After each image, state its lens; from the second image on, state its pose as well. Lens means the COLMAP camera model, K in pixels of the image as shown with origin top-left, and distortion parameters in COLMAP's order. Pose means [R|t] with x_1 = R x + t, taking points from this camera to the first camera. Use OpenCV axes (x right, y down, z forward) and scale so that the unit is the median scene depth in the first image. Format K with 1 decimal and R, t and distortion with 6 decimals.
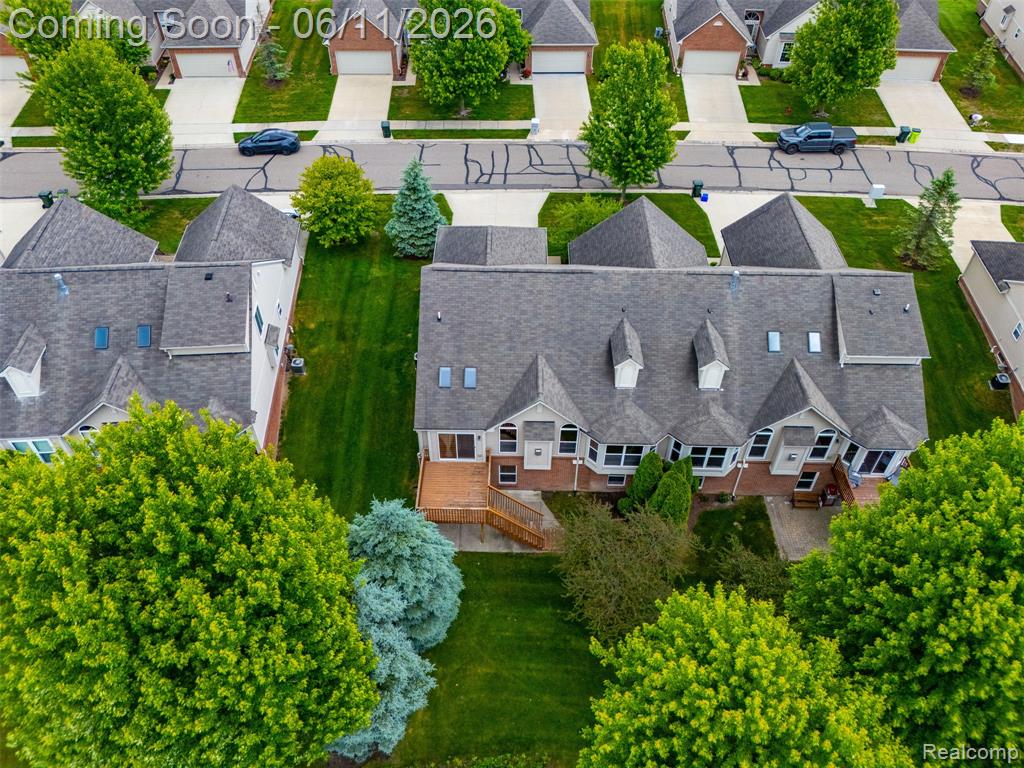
lens RADIAL K [[749.6, 0, 512.0], [0, 749.6, 384.0], [0, 0, 1]] dist [0.043014, -0.037576]
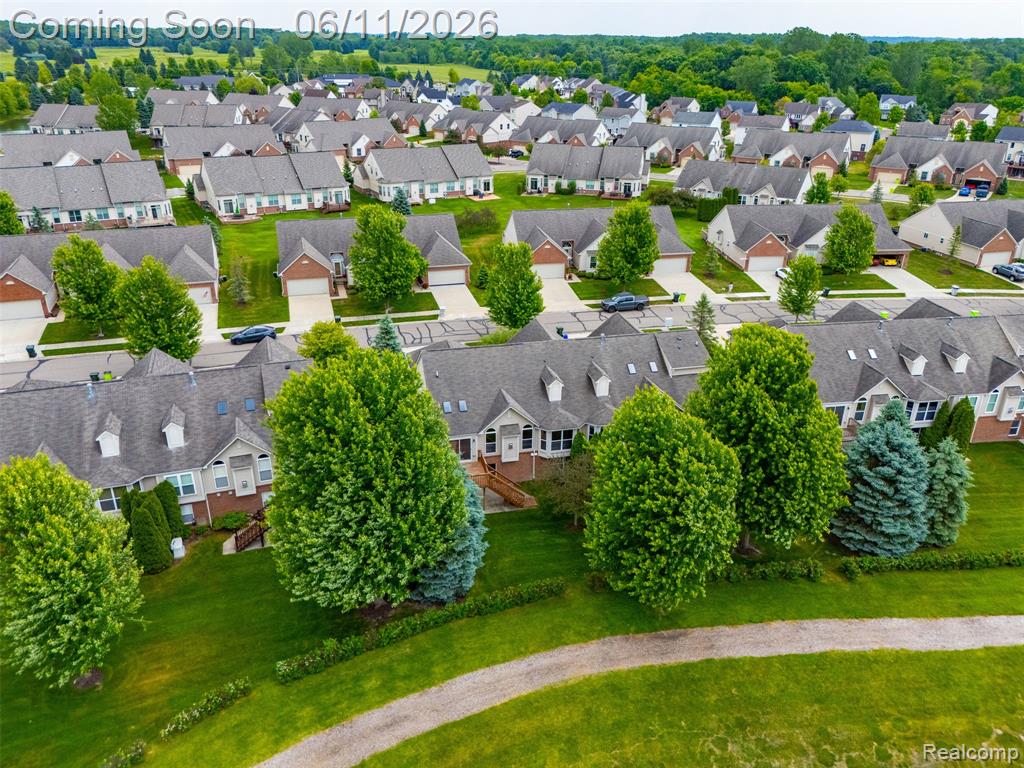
lens RADIAL K [[755.3, 0, 514.0], [0, 755.3, 383.7], [0, 0, 1]] dist [0.059195, -0.055320]
pose [[0.968162, -0.102374, 0.228432, -0.196955], [0.175743, 0.927817, -0.329043, 0.313634], [-0.178258, 0.358712, 0.916269, -0.332869]]
